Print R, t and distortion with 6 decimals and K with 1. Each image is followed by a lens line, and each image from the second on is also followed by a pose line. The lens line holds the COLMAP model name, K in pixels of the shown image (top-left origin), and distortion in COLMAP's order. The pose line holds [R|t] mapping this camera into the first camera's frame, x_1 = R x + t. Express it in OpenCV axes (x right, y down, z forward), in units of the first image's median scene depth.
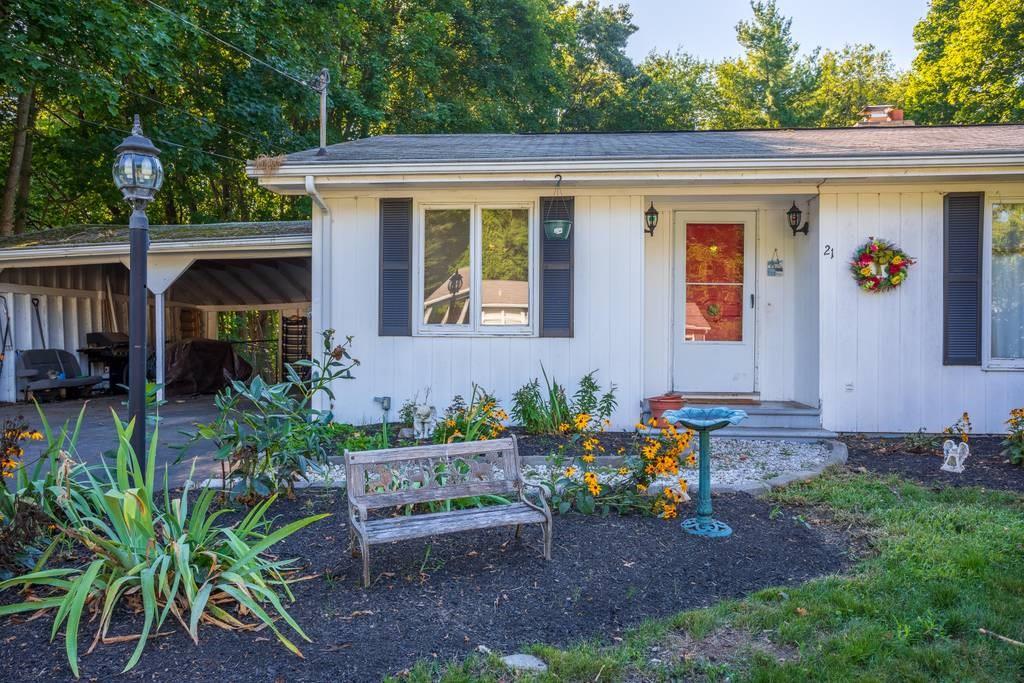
lens RADIAL K [[765.9, 0, 508.4], [0, 765.9, 343.3], [0, 0, 1]] dist [-0.000531, 0.030700]
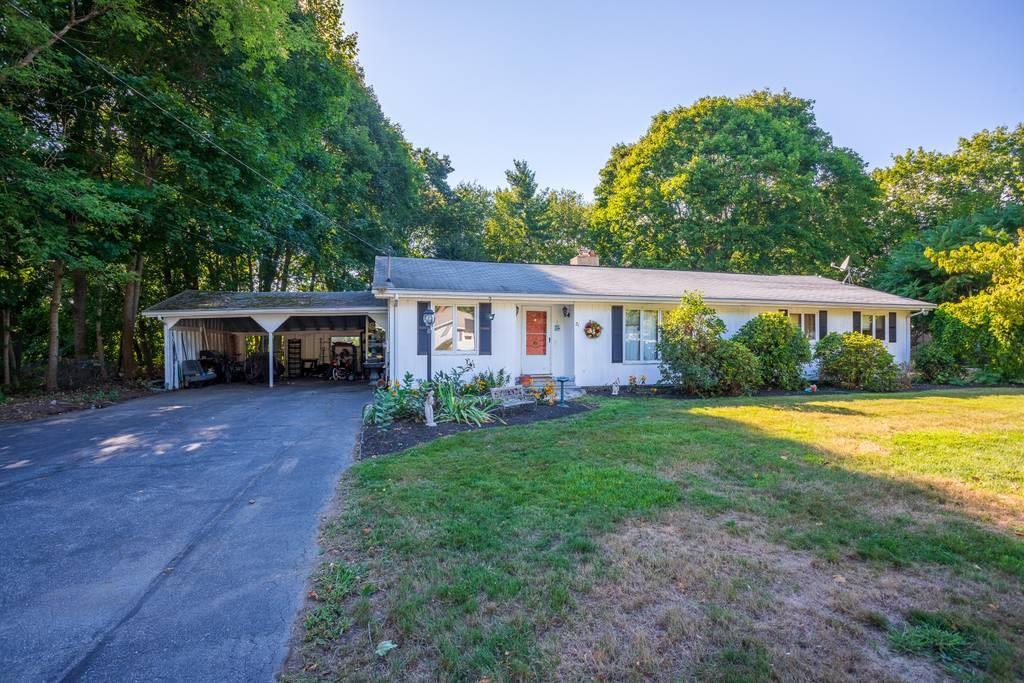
lens RADIAL K [[577.3, 0, 510.8], [0, 577.3, 341.0], [0, 0, 1]] dist [-0.041898, 0.000192]
pose [[0.939089, -0.003324, 0.343657, -0.508132], [0.004853, 0.999982, -0.003588, -0.045433], [-0.343639, 0.005037, 0.939088, -0.861582]]
